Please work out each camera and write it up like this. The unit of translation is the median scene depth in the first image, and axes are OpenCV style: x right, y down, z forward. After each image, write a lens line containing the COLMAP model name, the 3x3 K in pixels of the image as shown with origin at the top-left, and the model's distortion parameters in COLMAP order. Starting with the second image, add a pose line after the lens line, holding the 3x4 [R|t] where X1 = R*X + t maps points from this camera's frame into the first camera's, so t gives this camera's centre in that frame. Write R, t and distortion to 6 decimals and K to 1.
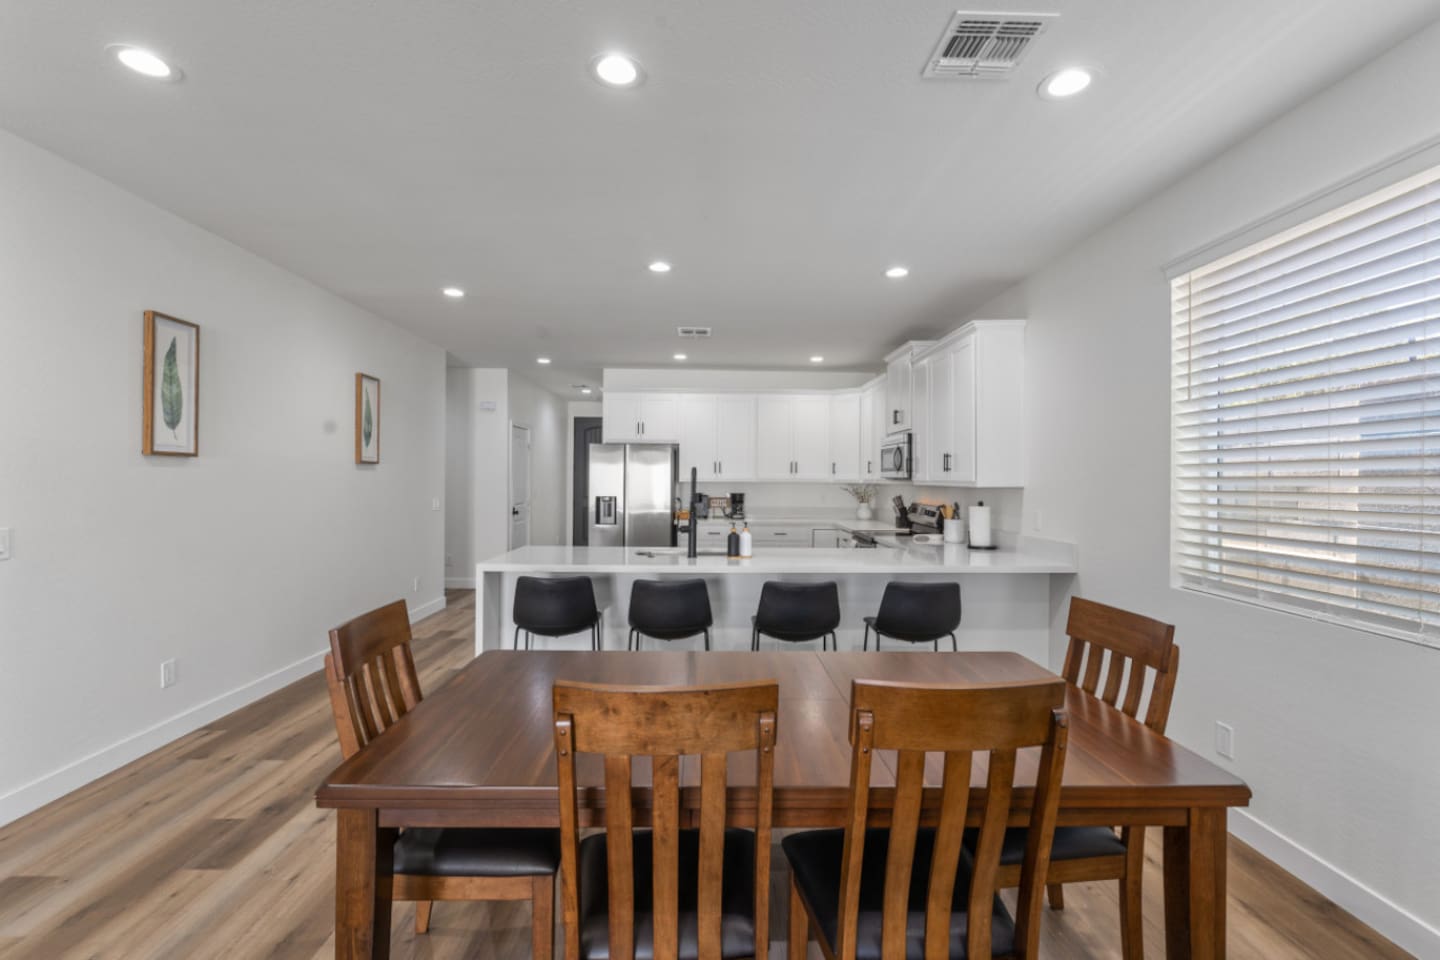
lens RADIAL K [[649.2, 0, 719.1], [0, 649.2, 478.8], [0, 0, 1]] dist [-0.005869, 0.000757]
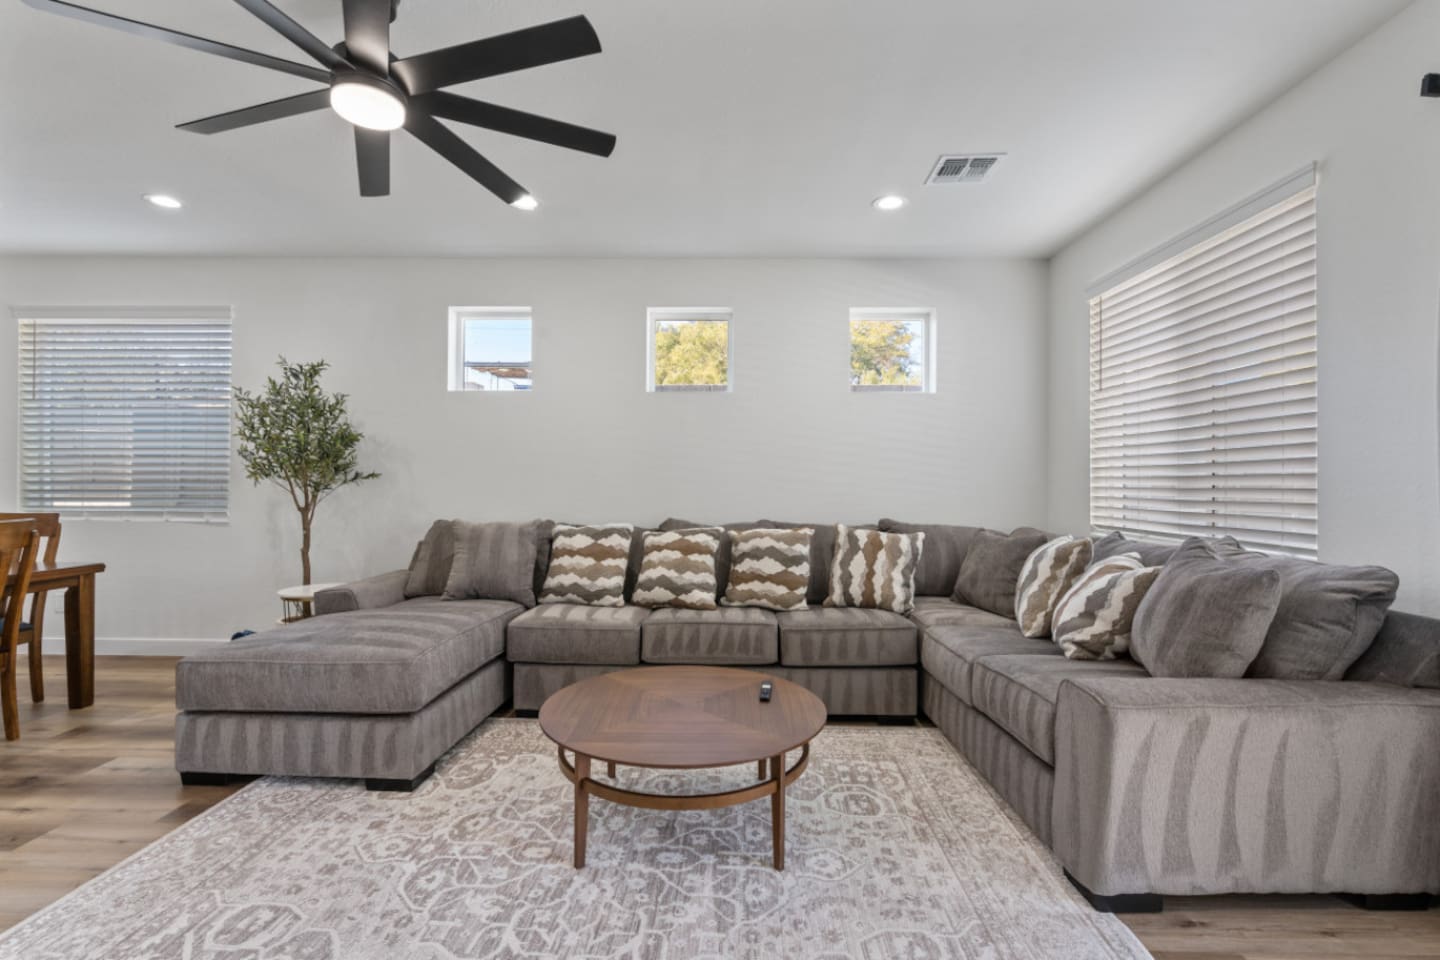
lens RADIAL K [[649.2, 0, 719.1], [0, 649.2, 478.8], [0, 0, 1]] dist [-0.005869, 0.000757]
pose [[0.033039, -0.000325, 0.999454, -0.433471], [-0.005059, 0.999987, 0.000492, 0.034744], [-0.999441, -0.005073, 0.033037, -0.396313]]
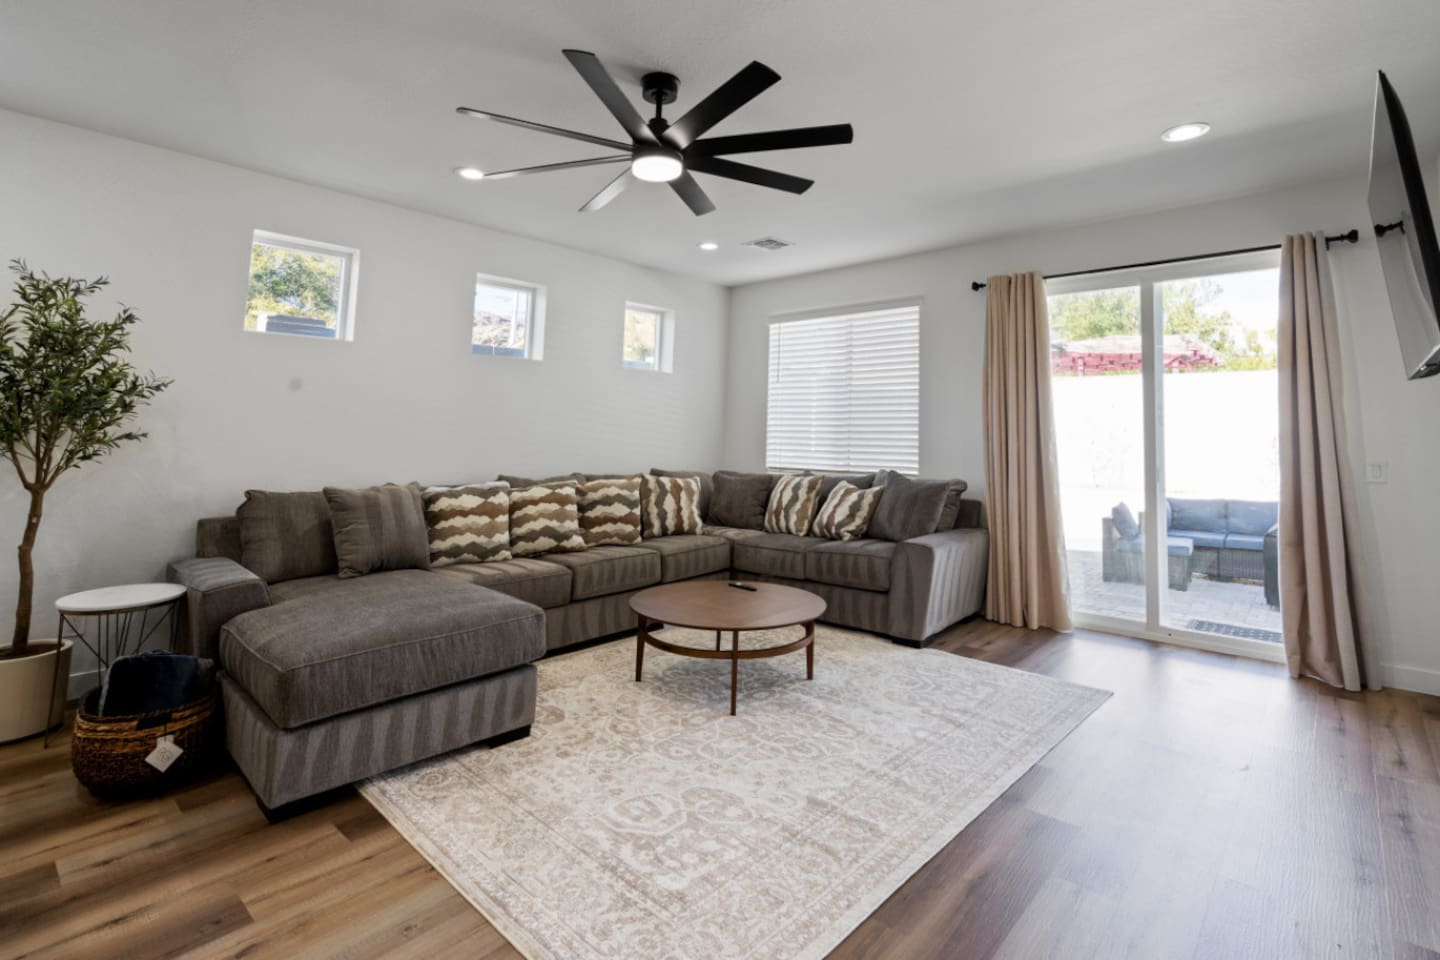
lens RADIAL K [[684.7, 0, 703.2], [0, 684.7, 384.0], [0, 0, 1]] dist [-0.001058, 0.000314]
pose [[-0.714858, 0.034930, 0.698397, -0.457304], [-0.014279, 0.997814, -0.064522, 0.018495], [-0.699124, -0.056096, -0.712796, 0.160029]]
